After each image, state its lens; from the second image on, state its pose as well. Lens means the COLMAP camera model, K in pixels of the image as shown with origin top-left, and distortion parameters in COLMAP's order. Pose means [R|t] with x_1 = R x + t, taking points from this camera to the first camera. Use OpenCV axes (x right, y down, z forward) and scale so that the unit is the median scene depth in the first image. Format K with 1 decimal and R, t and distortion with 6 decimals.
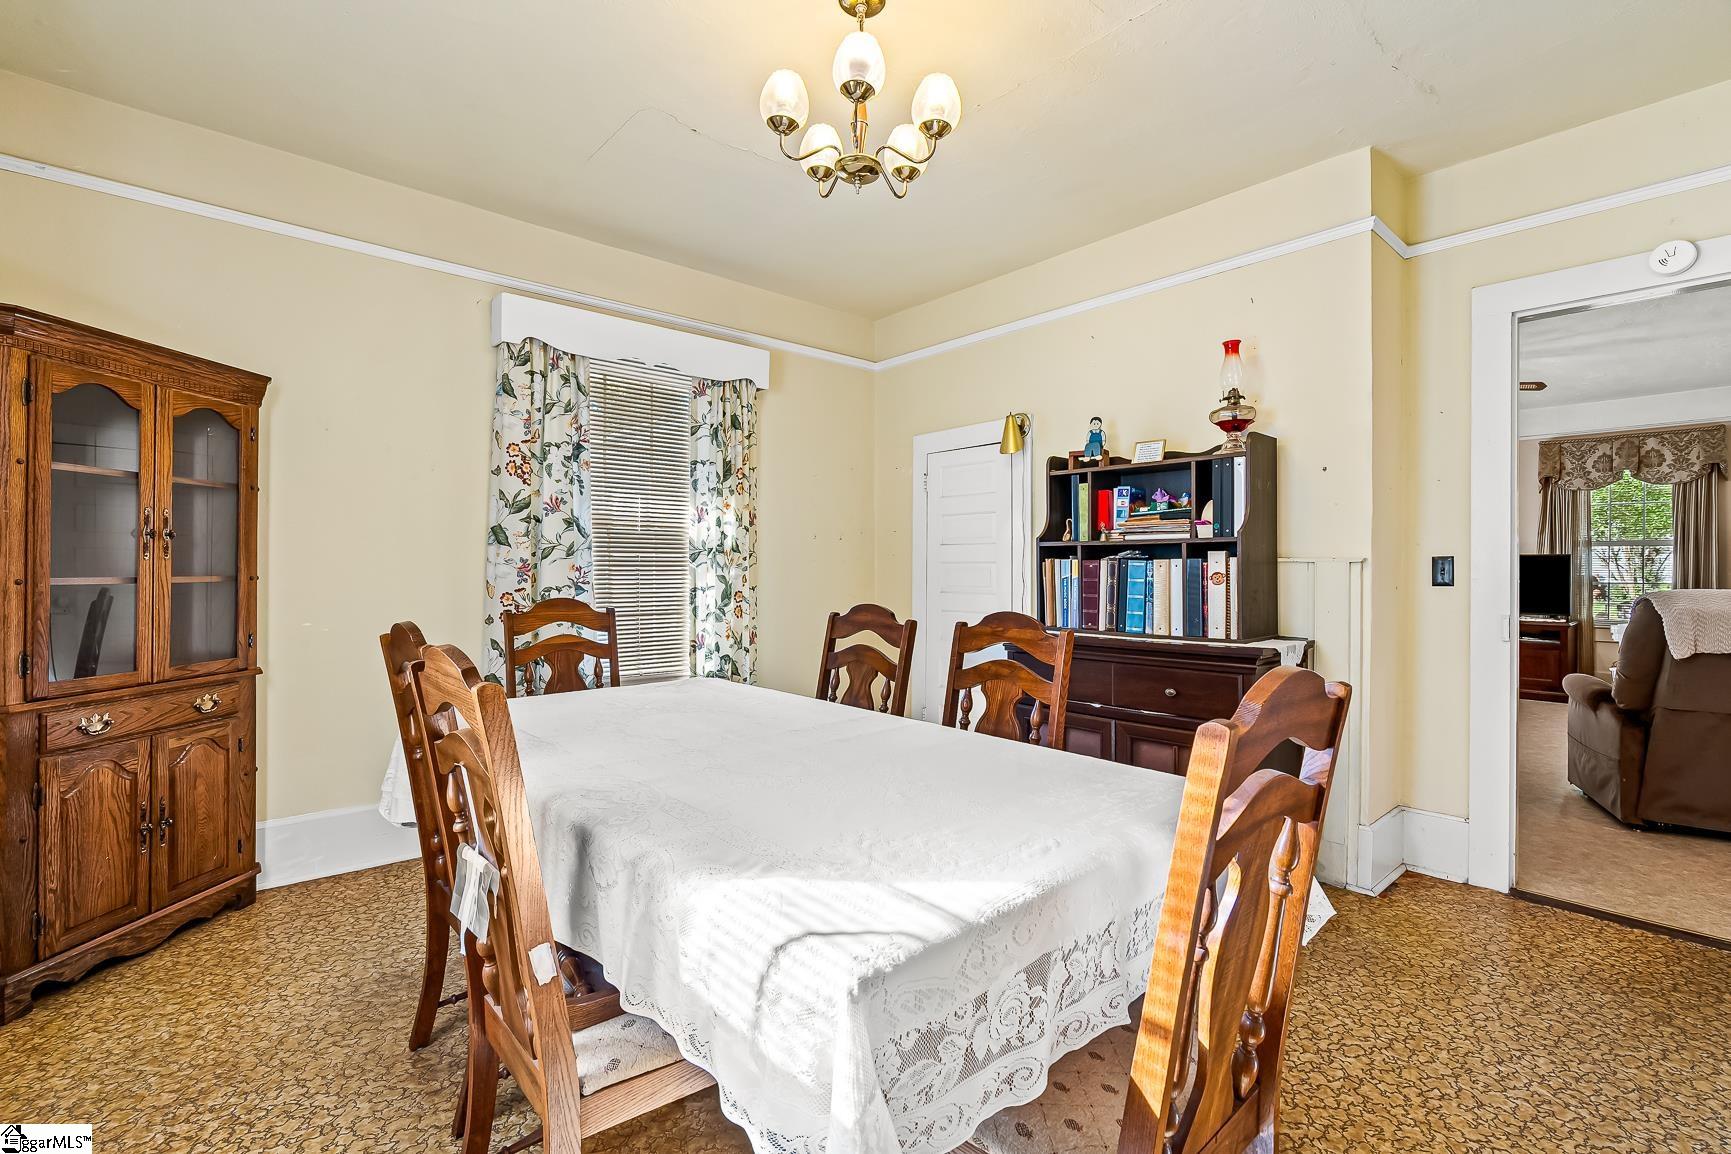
lens RADIAL K [[789.2, 0, 868.4], [0, 789.2, 569.4], [0, 0, 1]] dist [-0.000182, 0.000076]
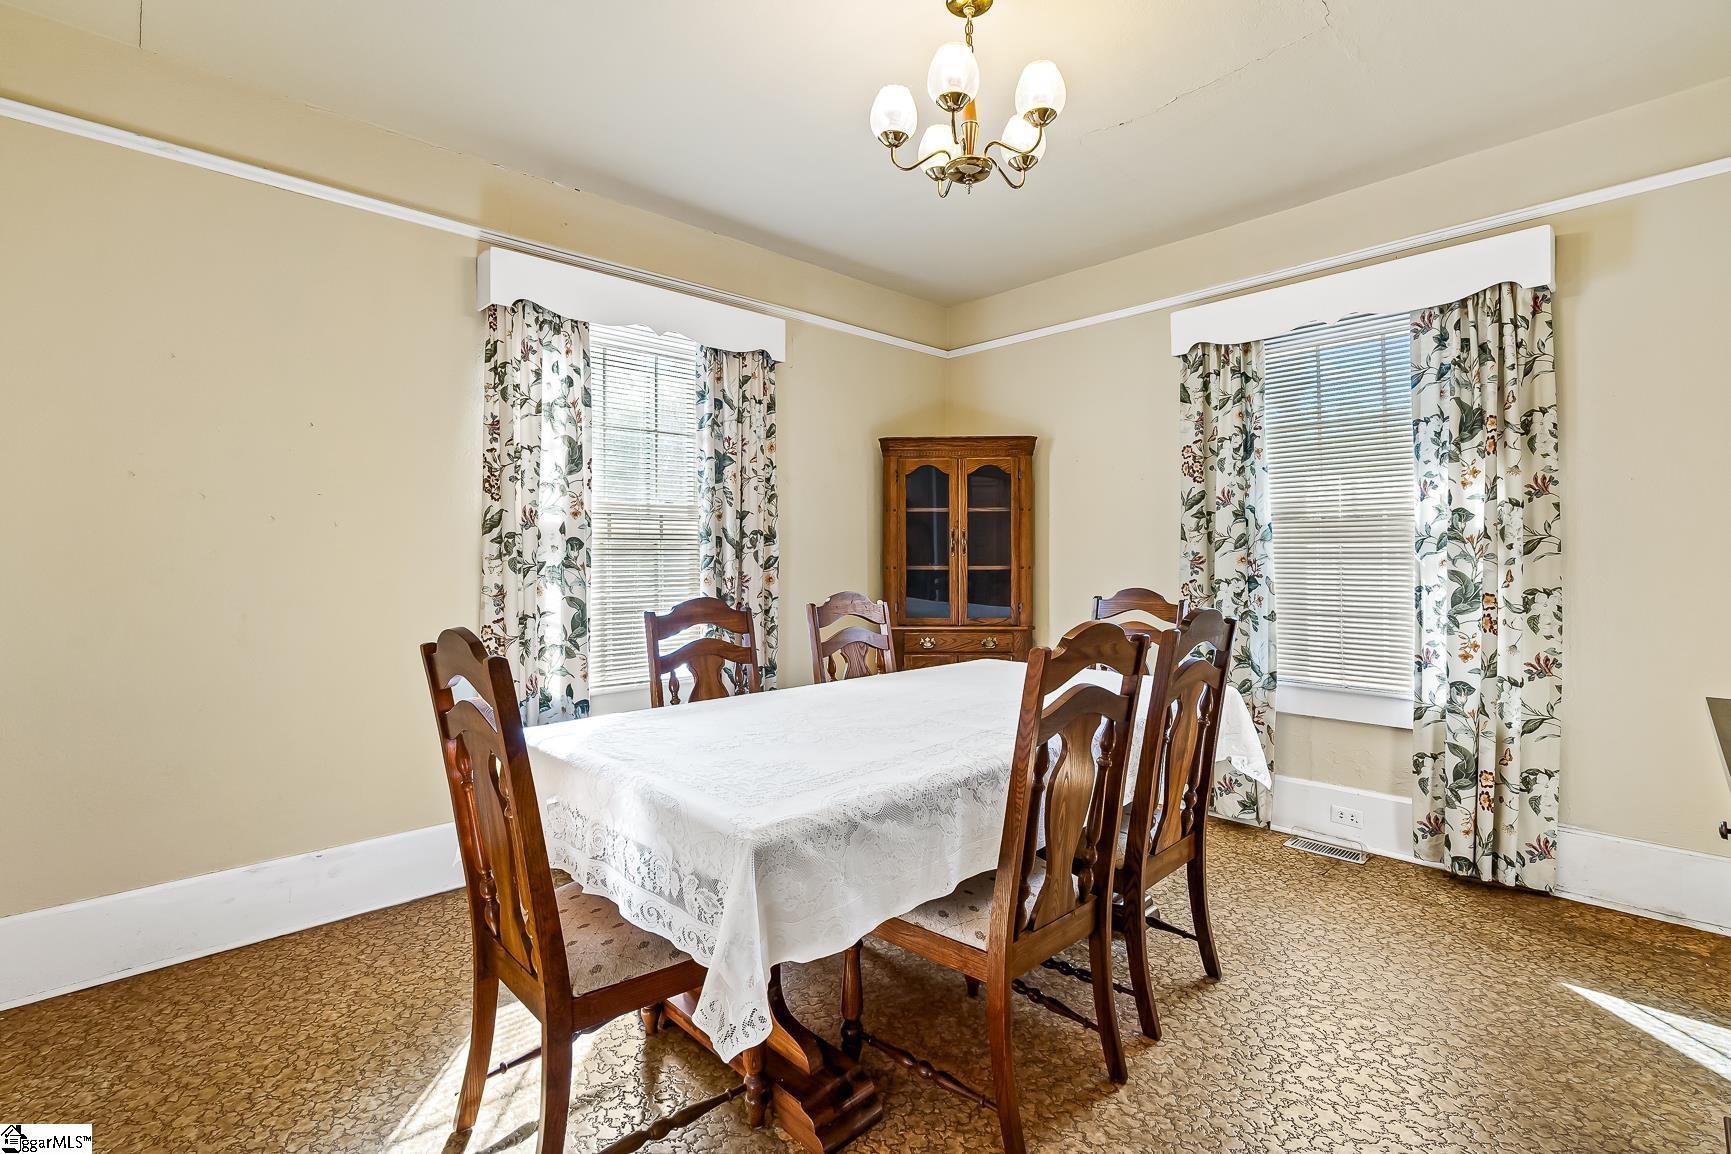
lens RADIAL K [[780.1, 0, 867.6], [0, 780.1, 560.2], [0, 0, 1]] dist [-0.027474, -0.000193]
pose [[0.028494, -0.004015, -0.999586, 0.575010], [-0.004416, 0.999982, -0.004142, 0.003728], [0.999584, 0.004532, 0.028476, 0.510026]]
